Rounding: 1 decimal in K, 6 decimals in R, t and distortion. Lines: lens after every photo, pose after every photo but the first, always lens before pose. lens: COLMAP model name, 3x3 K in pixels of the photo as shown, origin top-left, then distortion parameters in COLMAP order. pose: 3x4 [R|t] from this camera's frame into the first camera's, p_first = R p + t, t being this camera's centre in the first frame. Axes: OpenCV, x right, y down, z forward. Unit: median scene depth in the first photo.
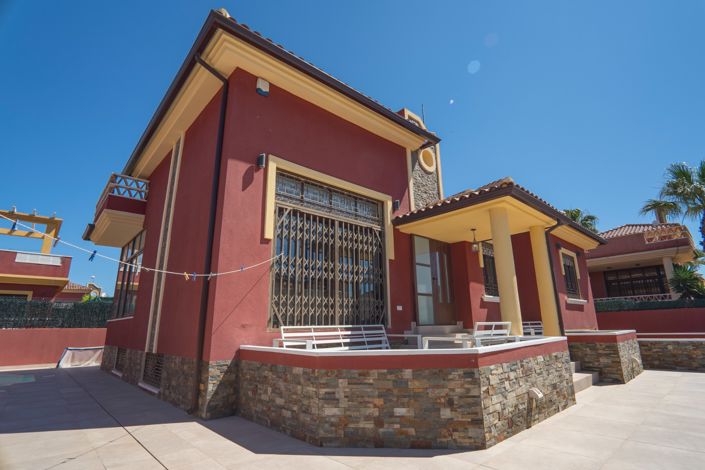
lens RADIAL K [[346.3, 0, 357.8], [0, 346.3, 233.1], [0, 0, 1]] dist [-0.001770, -0.000267]
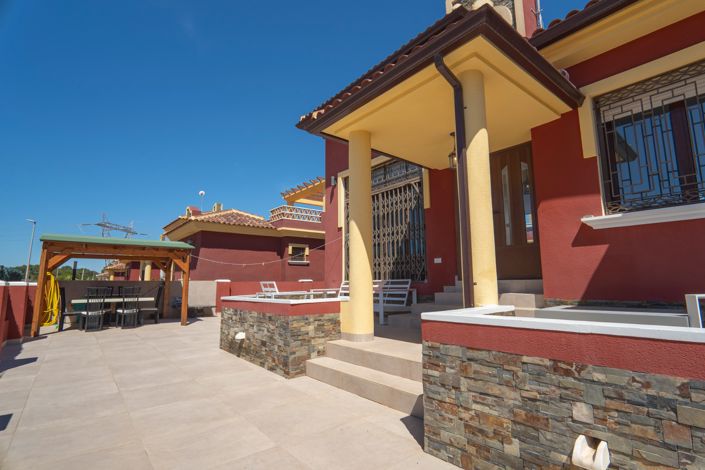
lens RADIAL K [[346.3, 0, 357.8], [0, 346.3, 233.1], [0, 0, 1]] dist [-0.001770, -0.000267]
pose [[-0.069522, -0.113799, -0.991068, 1.095595], [0.281610, 0.950827, -0.128933, 0.223727], [0.957007, -0.288058, -0.034056, 0.931285]]
